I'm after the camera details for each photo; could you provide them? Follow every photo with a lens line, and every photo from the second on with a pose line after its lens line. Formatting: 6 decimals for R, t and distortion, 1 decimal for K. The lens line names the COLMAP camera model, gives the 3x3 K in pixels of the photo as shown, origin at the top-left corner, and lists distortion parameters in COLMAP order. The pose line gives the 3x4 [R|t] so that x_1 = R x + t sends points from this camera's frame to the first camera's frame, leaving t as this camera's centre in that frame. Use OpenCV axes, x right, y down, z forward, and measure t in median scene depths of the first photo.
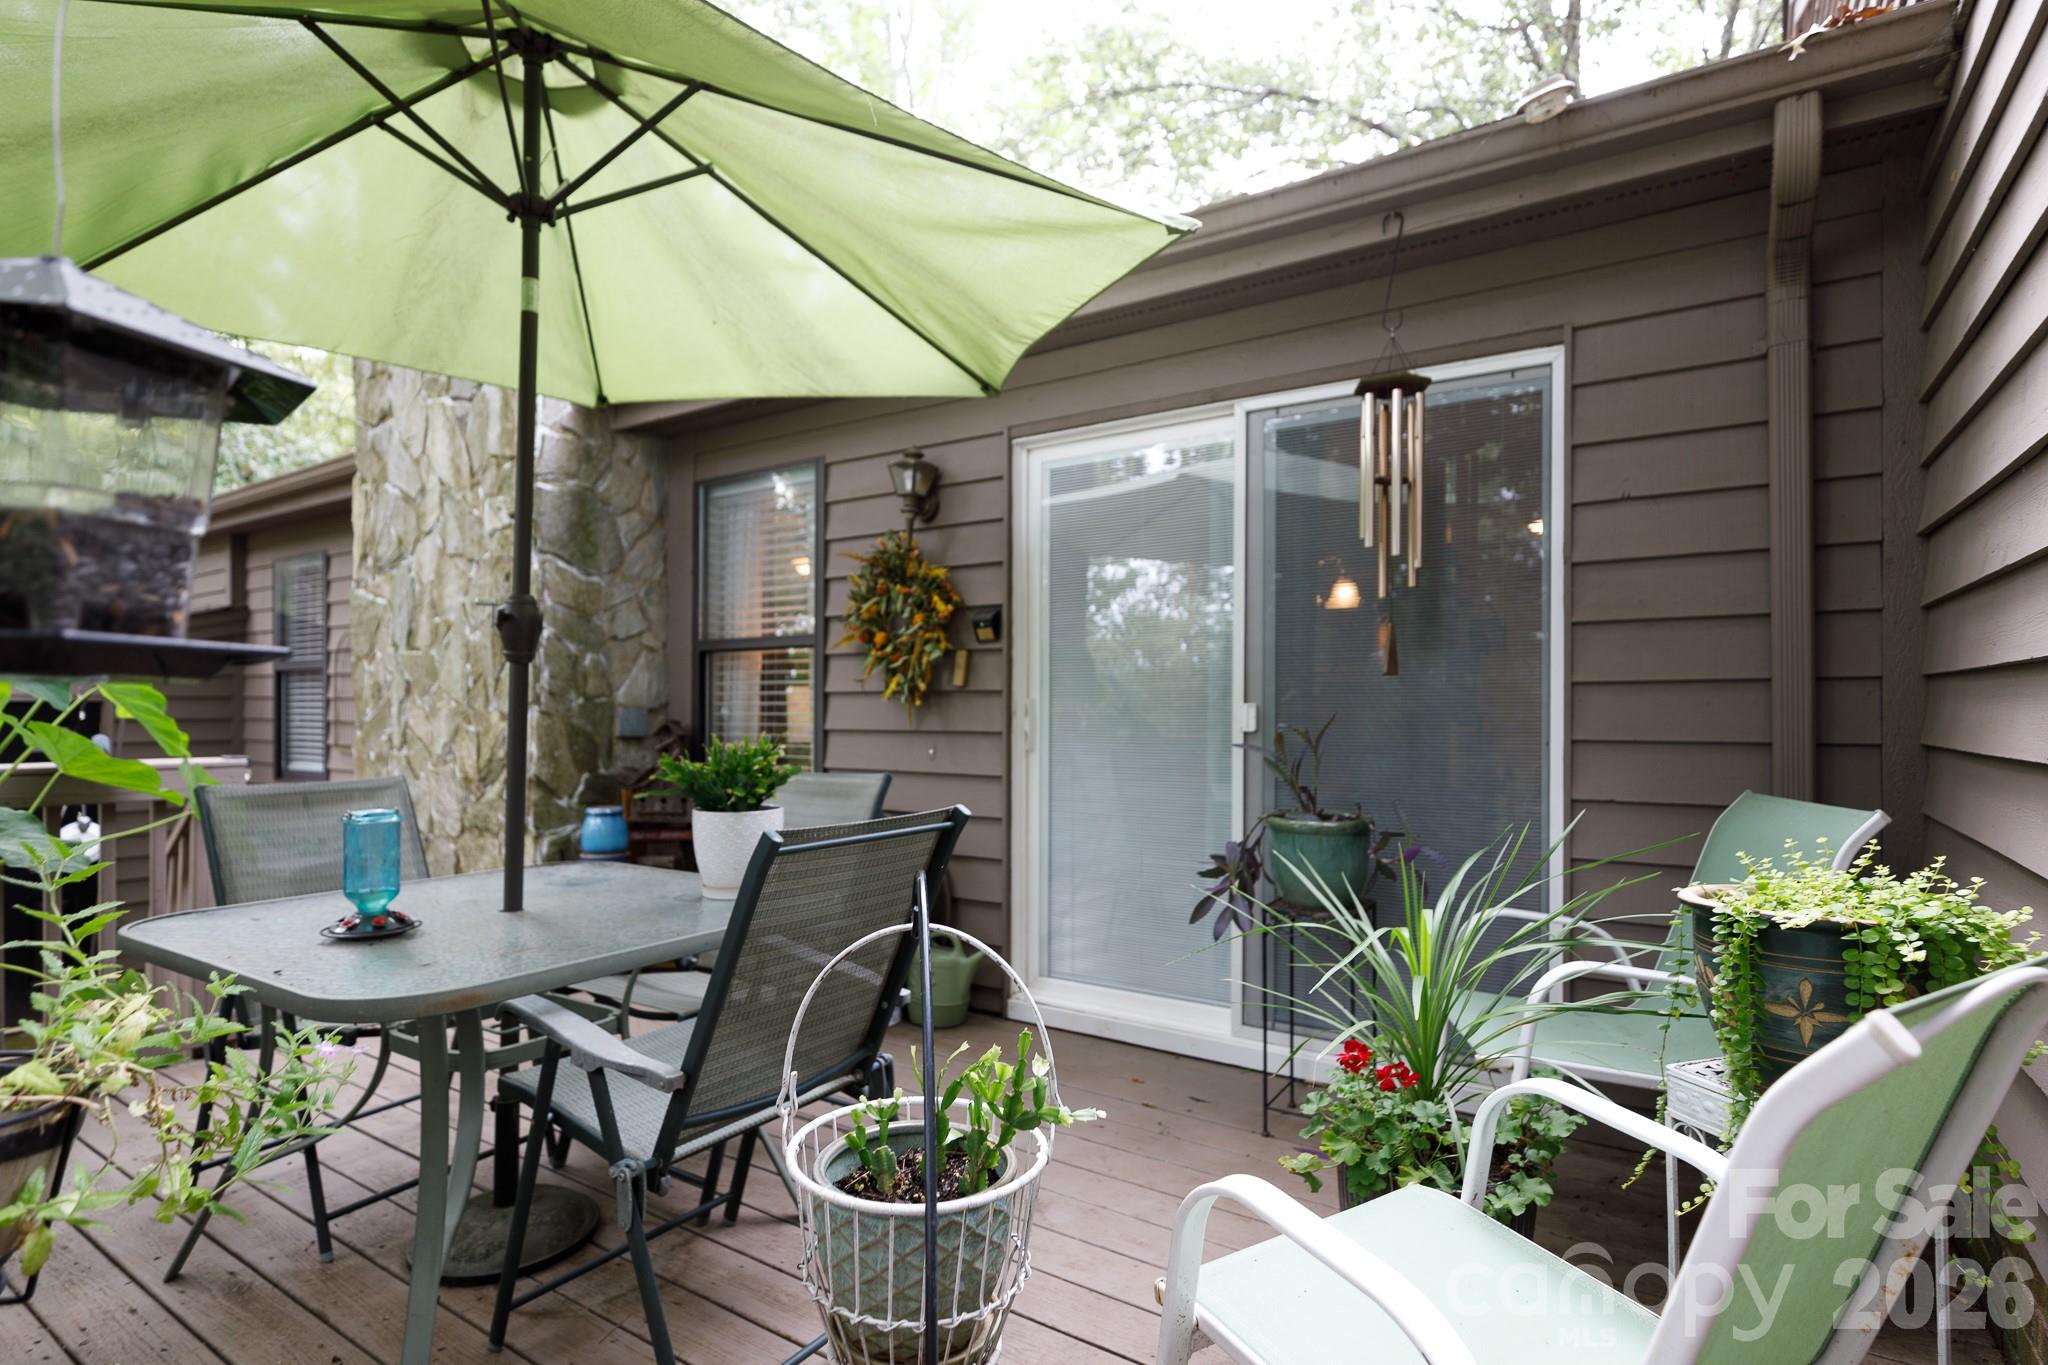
lens RADIAL K [[1064.6, 0, 976.6], [0, 1064.6, 713.3], [0, 0, 1]] dist [-0.002946, -0.000184]
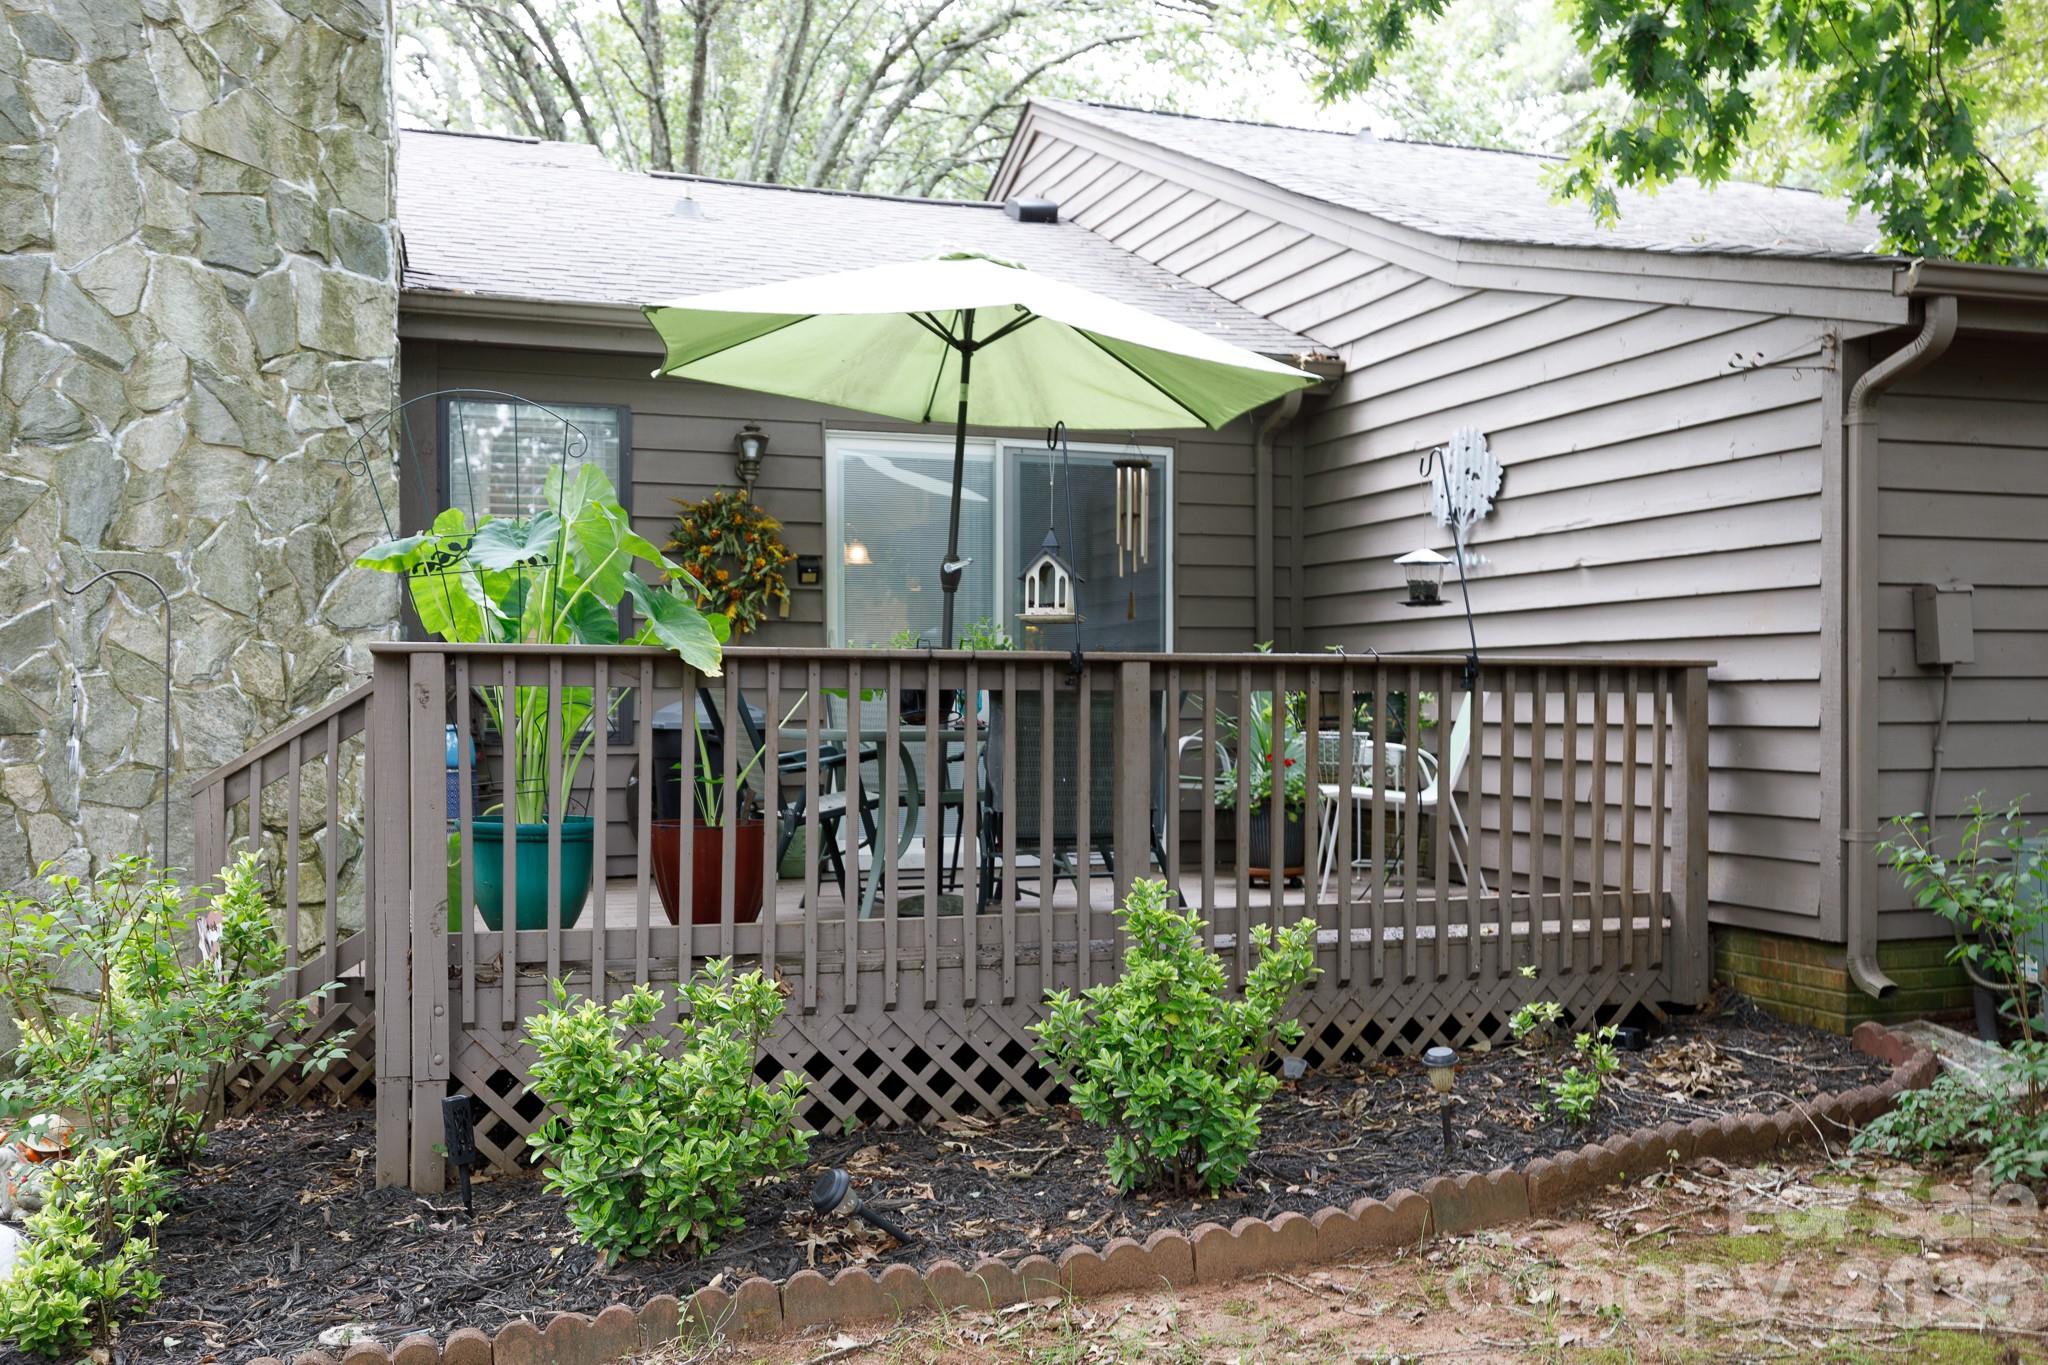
lens RADIAL K [[1860.8, 0, 1032.7], [0, 1860.8, 757.1], [0, 0, 1]] dist [0.008703, 0.000000]
pose [[0.590871, -0.023428, 0.806426, -1.363951], [-0.000494, 0.999568, 0.029401, 0.062945], [-0.806766, -0.017771, 0.590603, -0.456877]]
